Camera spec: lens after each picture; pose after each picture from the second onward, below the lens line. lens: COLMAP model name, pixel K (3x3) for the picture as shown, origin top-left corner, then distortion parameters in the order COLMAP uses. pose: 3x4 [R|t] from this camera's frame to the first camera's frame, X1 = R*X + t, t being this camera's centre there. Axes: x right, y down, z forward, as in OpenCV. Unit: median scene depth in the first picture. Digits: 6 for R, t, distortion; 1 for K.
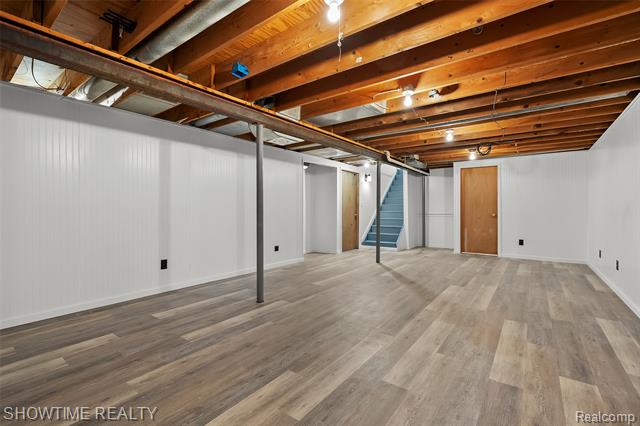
lens RADIAL K [[288.0, 0, 320.0], [0, 288.0, 213.0], [0, 0, 1]] dist [-0.000253, -0.000118]
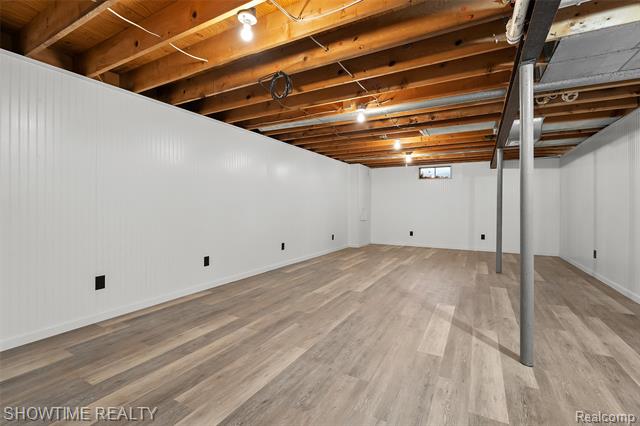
lens RADIAL K [[288.6, 0, 317.4], [0, 288.6, 210.2], [0, 0, 1]] dist [0.000069, 0.000135]
pose [[-0.991548, -0.004322, -0.129668, 0.775189], [-0.006850, 0.999795, 0.019056, -0.022302], [0.129559, 0.019783, -0.991374, 2.048288]]
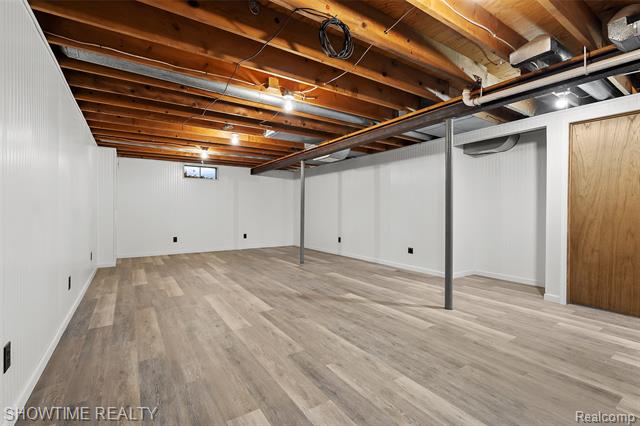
lens RADIAL K [[288.6, 0, 317.4], [0, 288.6, 210.2], [0, 0, 1]] dist [0.000069, 0.000135]
pose [[-0.343710, -0.000510, -0.939076, 1.240502], [-0.009657, 0.999949, 0.002991, -0.015302], [0.939026, 0.010096, -0.343697, 1.499658]]
